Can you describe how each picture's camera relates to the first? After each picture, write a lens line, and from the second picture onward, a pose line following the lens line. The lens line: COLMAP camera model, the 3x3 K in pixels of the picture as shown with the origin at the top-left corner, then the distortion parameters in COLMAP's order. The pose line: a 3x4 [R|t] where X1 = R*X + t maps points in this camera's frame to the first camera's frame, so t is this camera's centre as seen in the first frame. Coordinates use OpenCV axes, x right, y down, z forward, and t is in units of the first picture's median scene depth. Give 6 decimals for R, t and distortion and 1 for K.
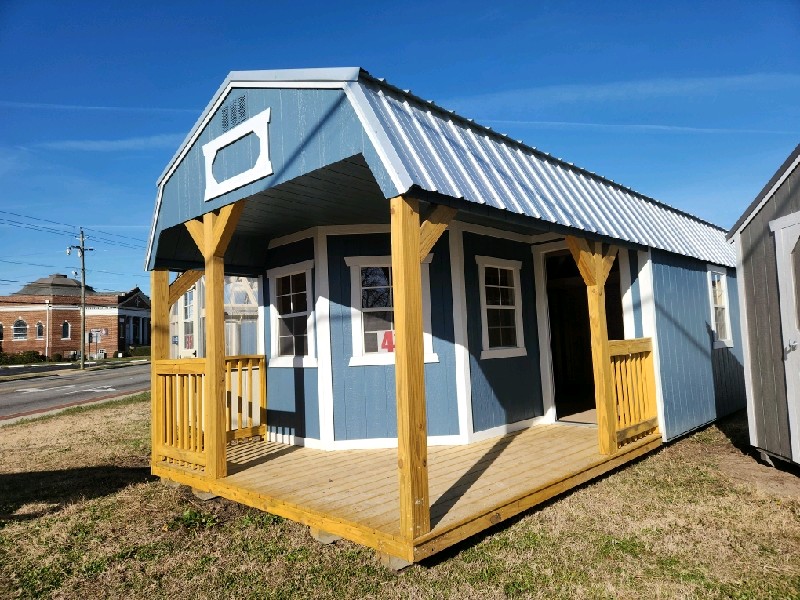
lens RADIAL K [[539.9, 0, 398.7], [0, 539.9, 305.9], [0, 0, 1]] dist [0.053588, -0.021169]
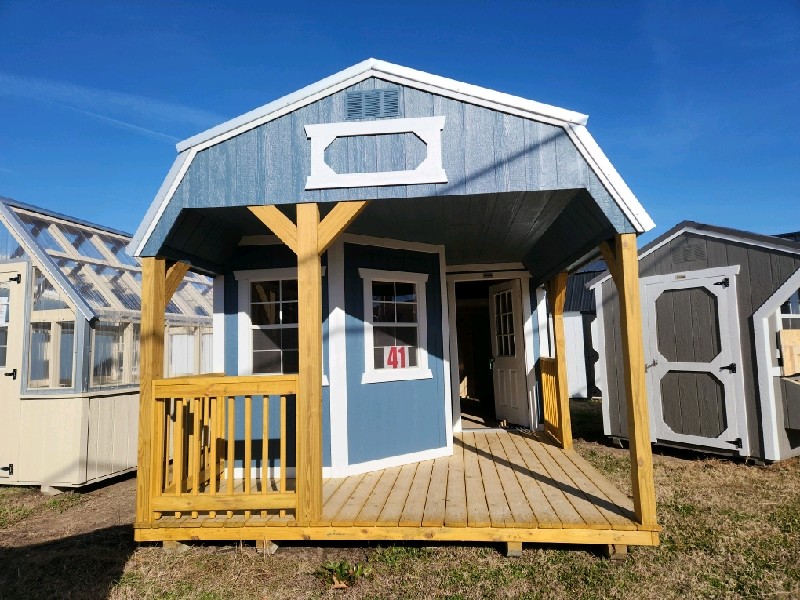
lens RADIAL K [[539.9, 0, 400.5], [0, 539.9, 294.6], [0, 0, 1]] dist [0.053588, -0.021169]
pose [[0.791197, 0.080185, 0.606282, -0.601006], [-0.045759, 0.996350, -0.072058, 0.021555], [-0.609847, 0.029269, 0.791978, 0.198627]]
